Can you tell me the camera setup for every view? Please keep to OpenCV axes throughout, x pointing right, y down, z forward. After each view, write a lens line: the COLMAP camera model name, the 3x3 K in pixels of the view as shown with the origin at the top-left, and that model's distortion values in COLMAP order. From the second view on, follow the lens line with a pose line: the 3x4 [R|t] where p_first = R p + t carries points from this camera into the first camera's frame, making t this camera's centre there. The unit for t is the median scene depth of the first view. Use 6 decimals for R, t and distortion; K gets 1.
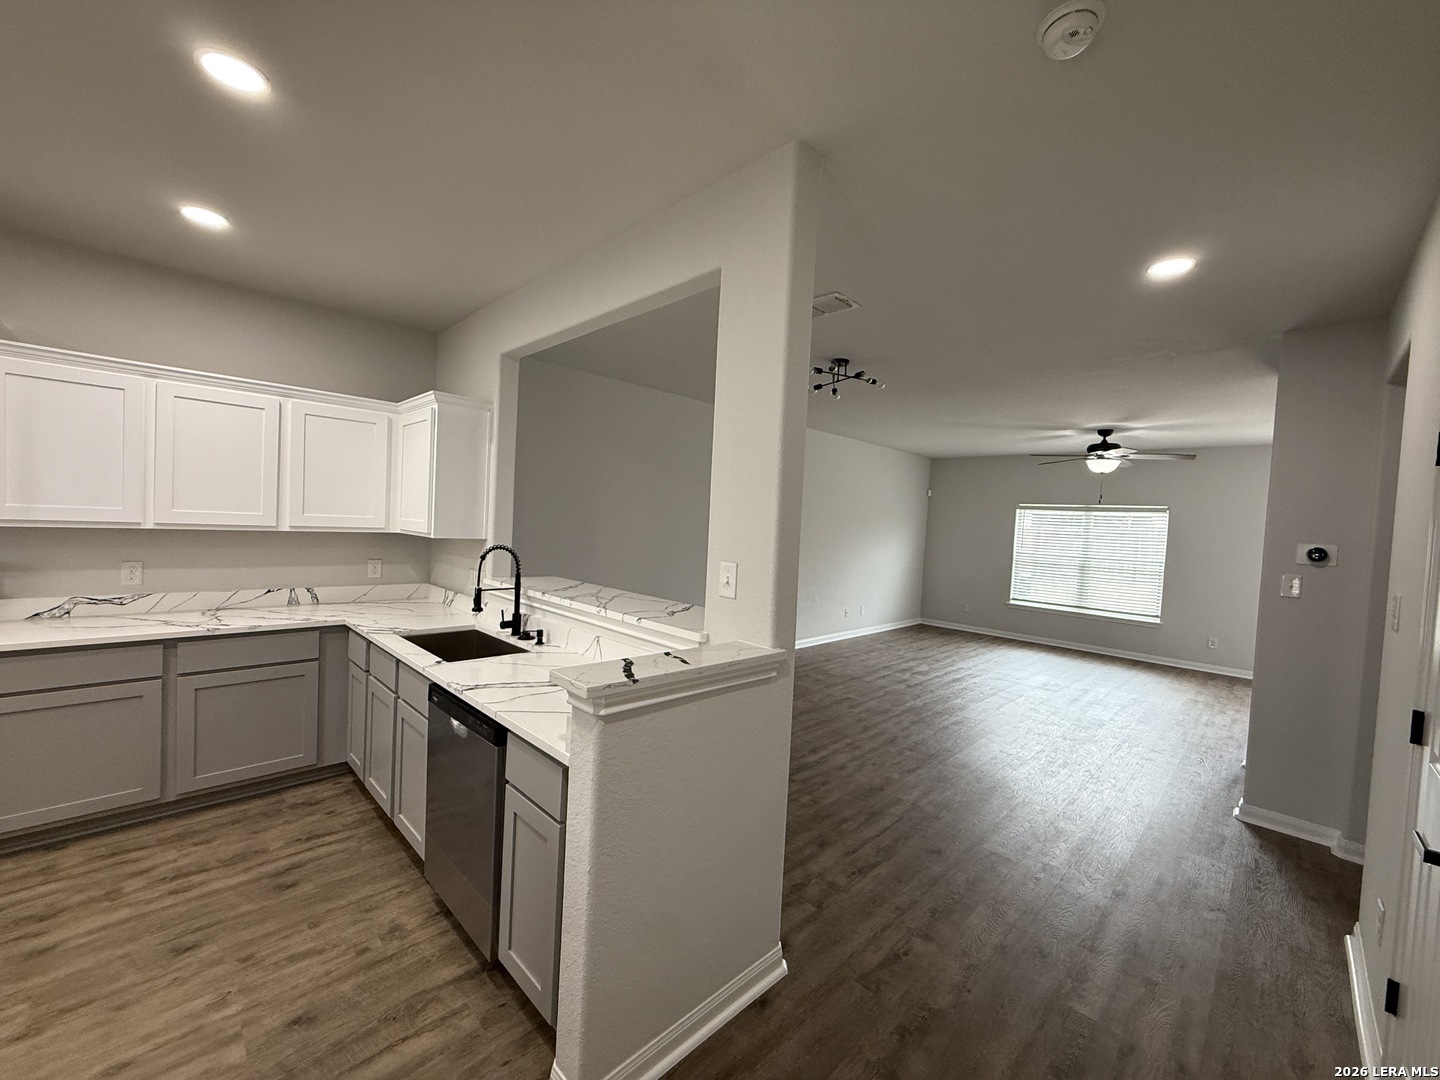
lens RADIAL K [[571.3, 0, 715.3], [0, 571.3, 540.7], [0, 0, 1]] dist [-0.001020, 0.000345]
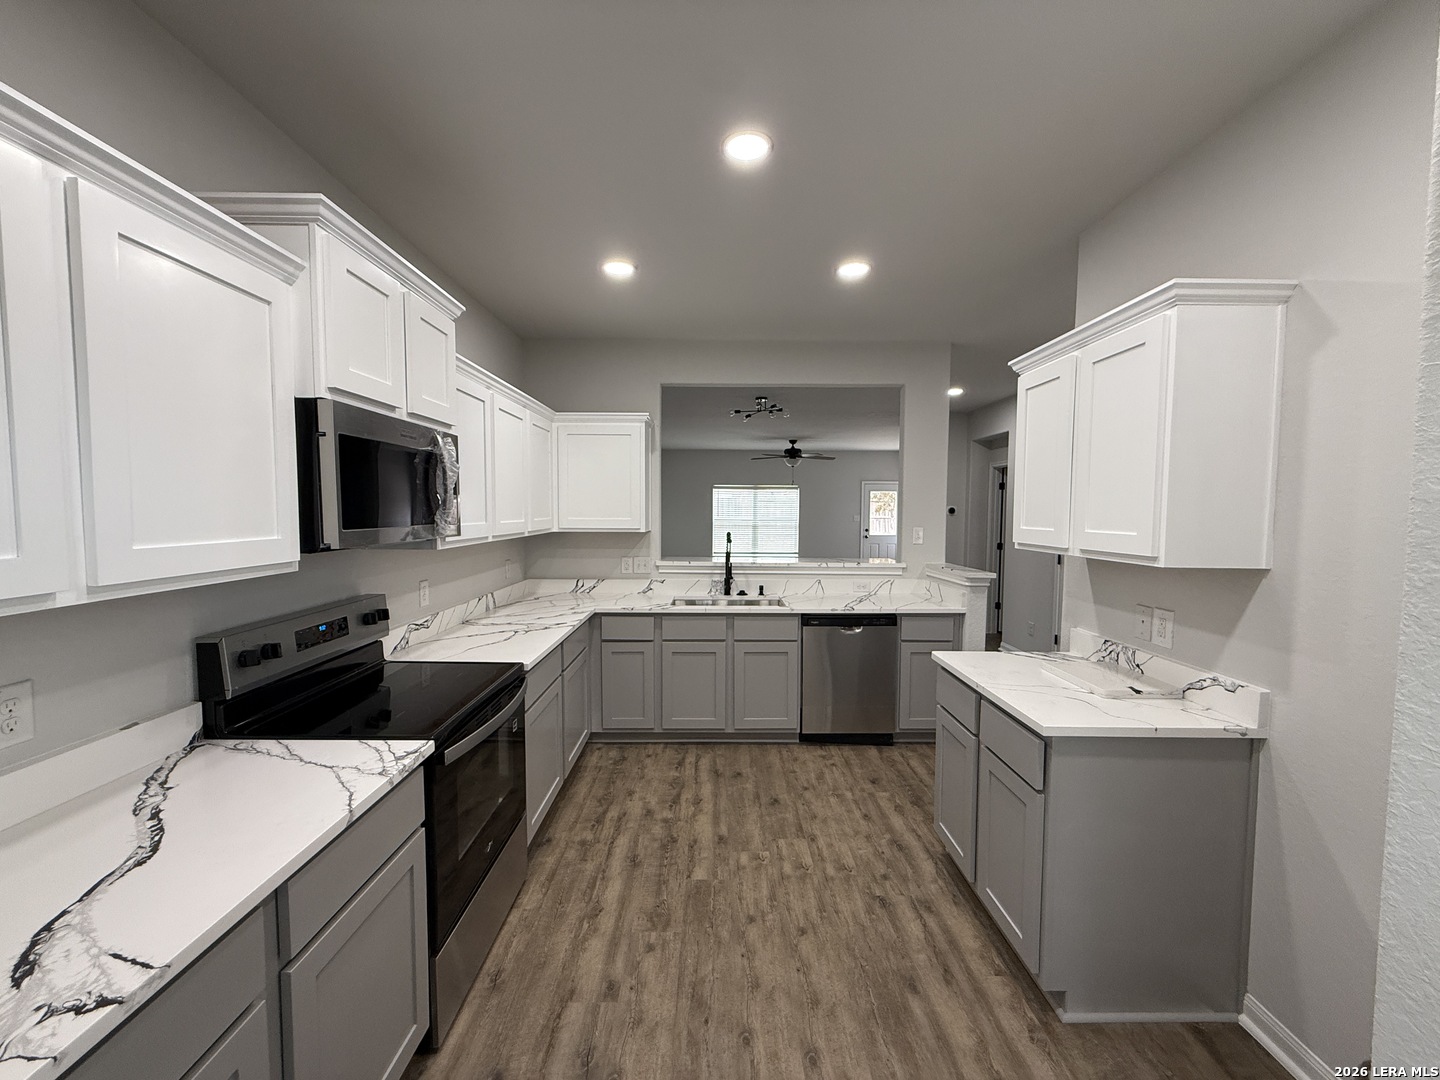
lens RADIAL K [[571.3, 0, 715.3], [0, 571.3, 540.7], [0, 0, 1]] dist [-0.001020, 0.000345]
pose [[0.706110, -0.085801, 0.702885, -1.407243], [0.053869, 0.996264, 0.067496, -0.068611], [-0.706050, -0.009796, 0.708094, 0.018257]]
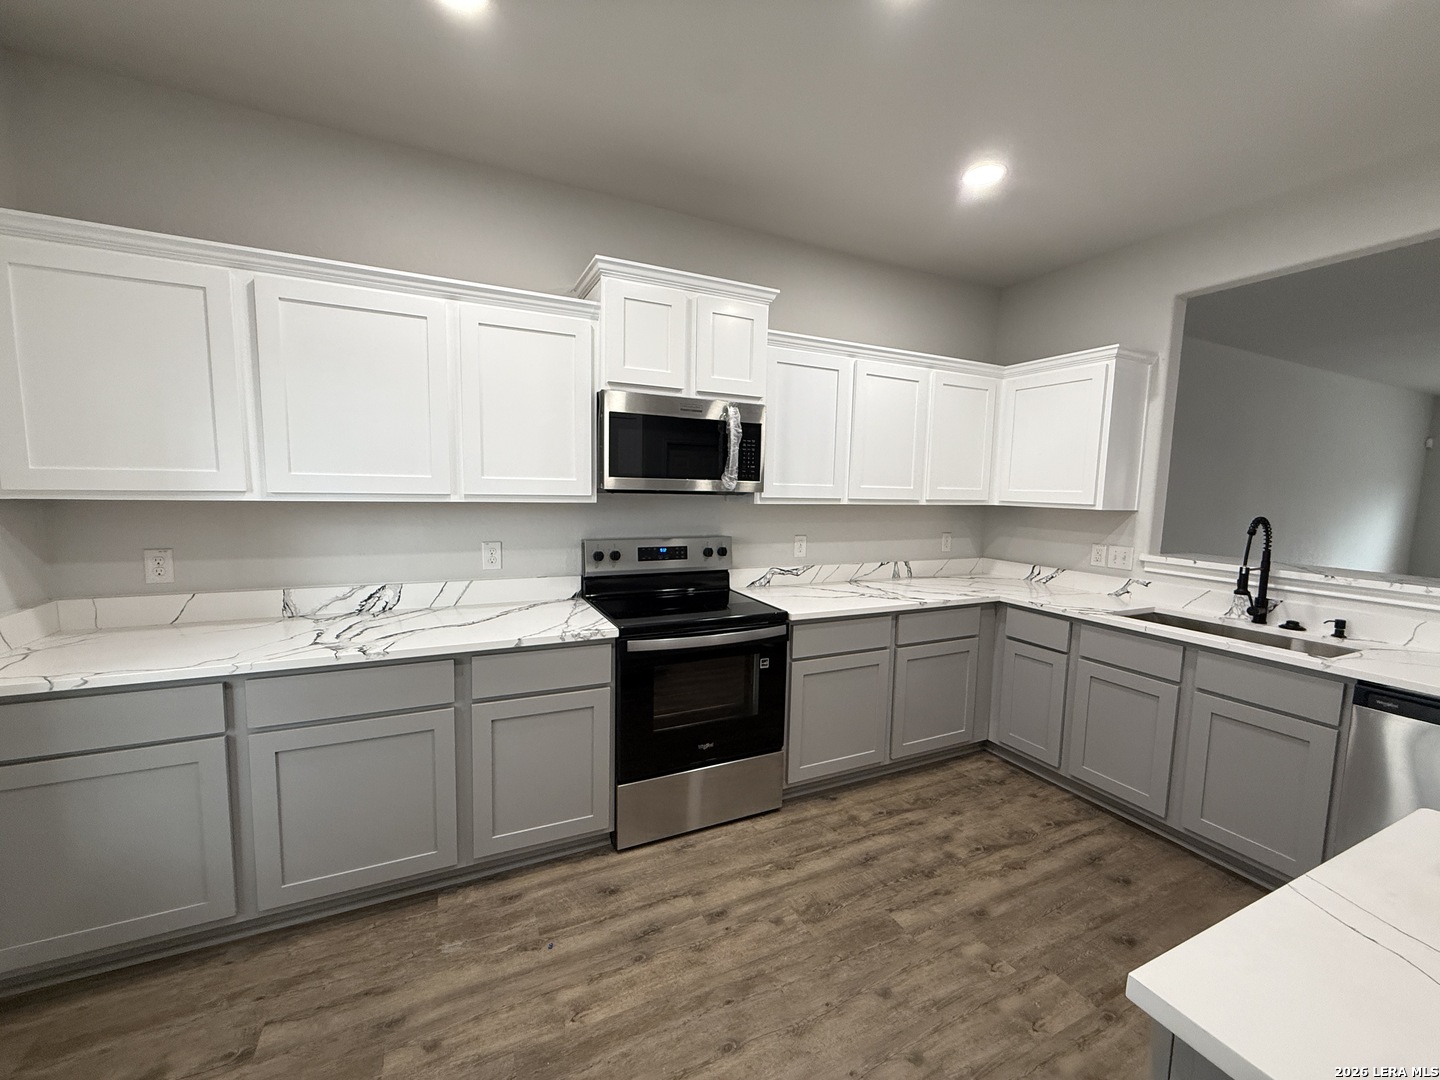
lens RADIAL K [[571.3, 0, 715.3], [0, 571.3, 540.7], [0, 0, 1]] dist [-0.001020, 0.000345]
pose [[0.942216, 0.005624, -0.334959, -0.859663], [0.011443, 0.998735, 0.048958, -0.008488], [0.334811, -0.049961, 0.940960, -0.068076]]
